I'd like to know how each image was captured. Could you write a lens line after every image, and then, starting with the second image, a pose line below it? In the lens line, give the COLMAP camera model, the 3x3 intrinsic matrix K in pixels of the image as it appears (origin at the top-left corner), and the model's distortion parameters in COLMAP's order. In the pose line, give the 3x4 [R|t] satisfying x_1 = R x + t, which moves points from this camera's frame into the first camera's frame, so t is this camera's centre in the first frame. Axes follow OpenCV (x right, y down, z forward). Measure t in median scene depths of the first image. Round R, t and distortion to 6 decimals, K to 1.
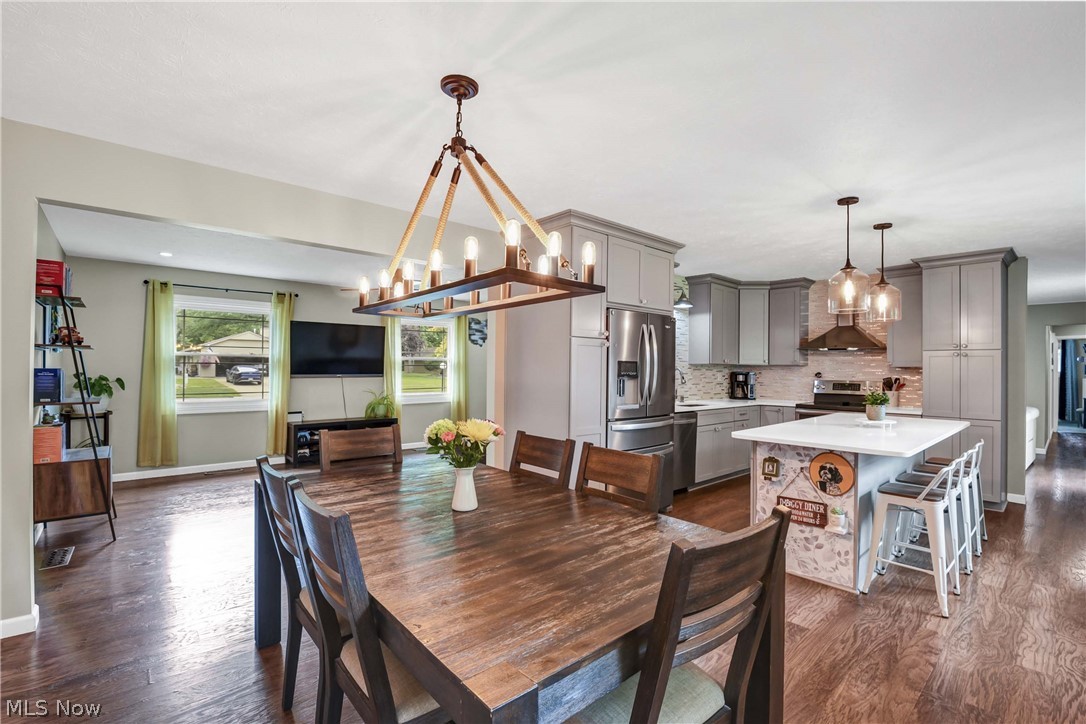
lens RADIAL K [[488.0, 0, 548.9], [0, 488.0, 366.8], [0, 0, 1]] dist [-0.005195, -0.005833]
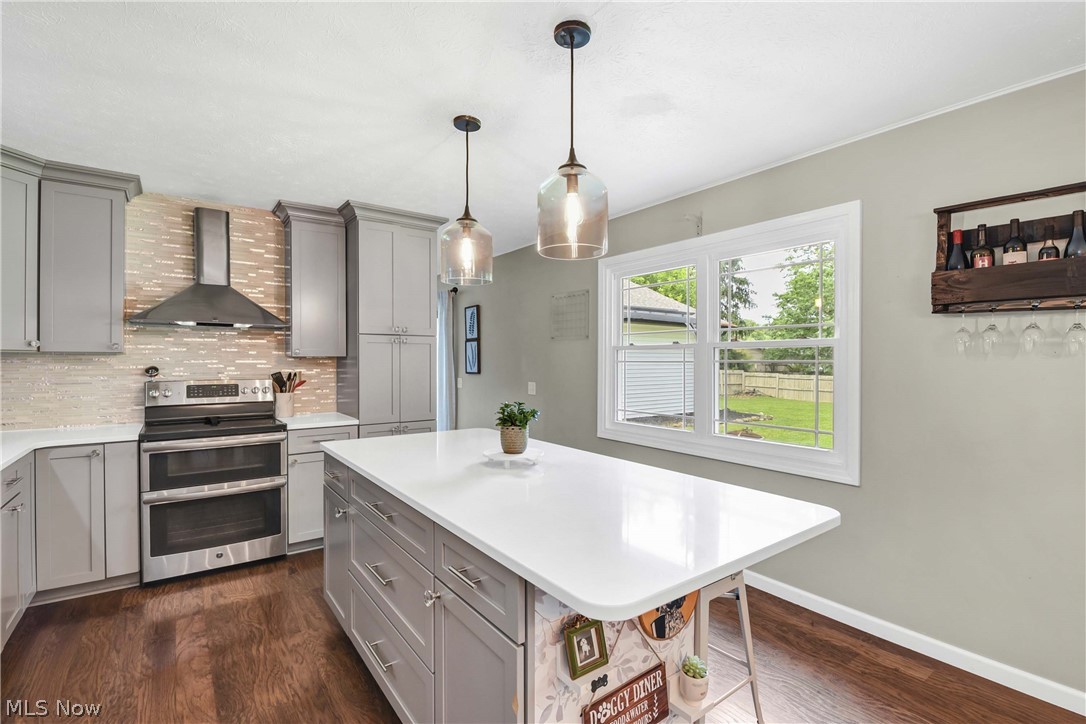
lens RADIAL K [[505.9, 0, 556.6], [0, 505.9, 359.0], [0, 0, 1]] dist [-0.015732, -0.000377]
pose [[0.073320, -0.010383, 0.997254, 0.054783], [-0.004492, 0.999932, 0.010741, -0.005178], [-0.997298, -0.005267, 0.073269, 0.629858]]
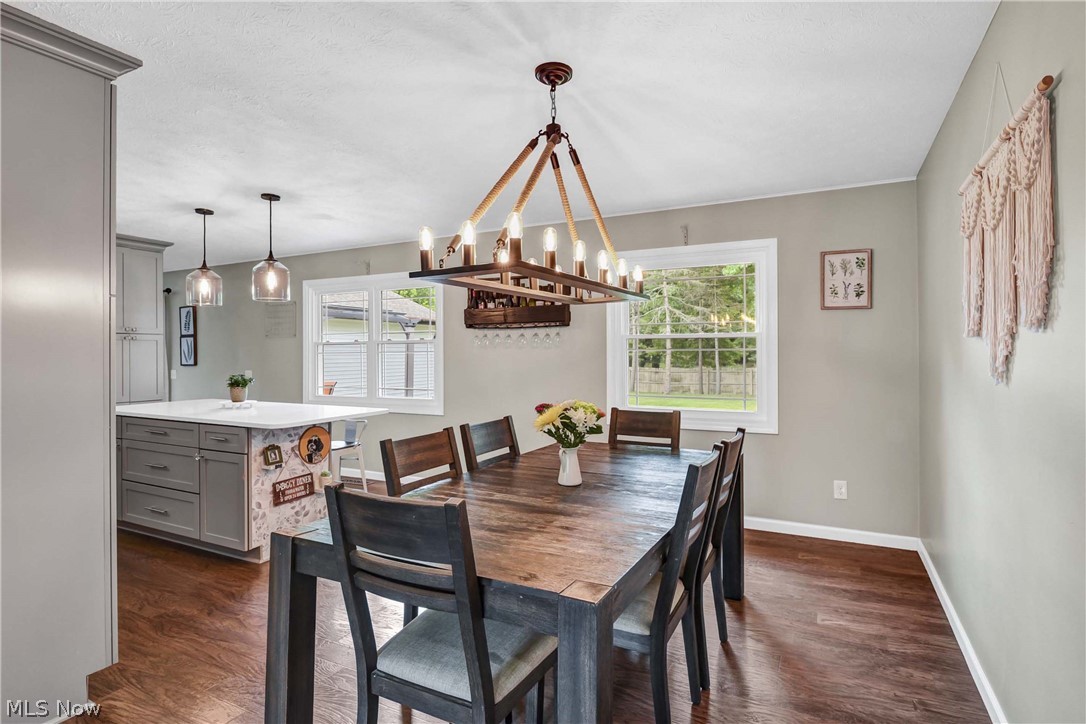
lens RADIAL K [[551.3, 0, 564.0], [0, 551.3, 351.9], [0, 0, 1]] dist [0.003695, -0.000195]
pose [[-0.388252, -0.005985, 0.921534, -0.492781], [-0.002240, 0.999982, 0.005551, -0.004137], [-0.921550, 0.000091, -0.388259, 0.565566]]
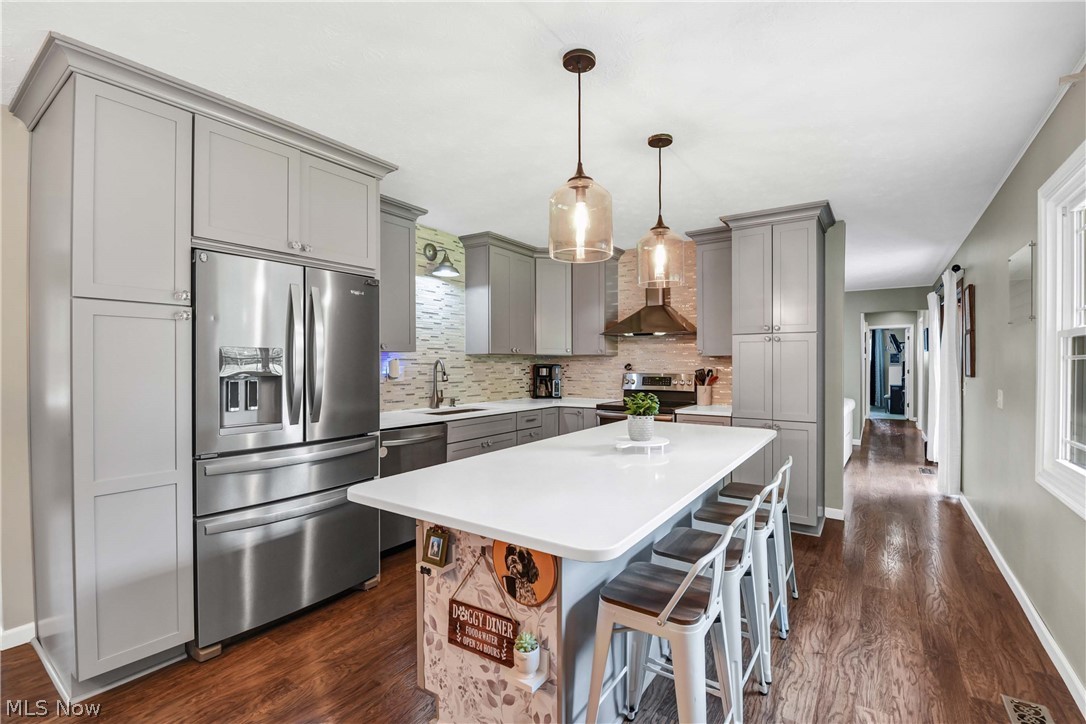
lens RADIAL K [[488.0, 0, 558.1], [0, 488.0, 366.6], [0, 0, 1]] dist [-0.005195, -0.005833]
pose [[0.968951, -0.013207, 0.246898, 0.288884], [0.009986, 0.999848, 0.014291, 0.004353], [-0.247050, -0.011382, 0.968936, 0.292400]]
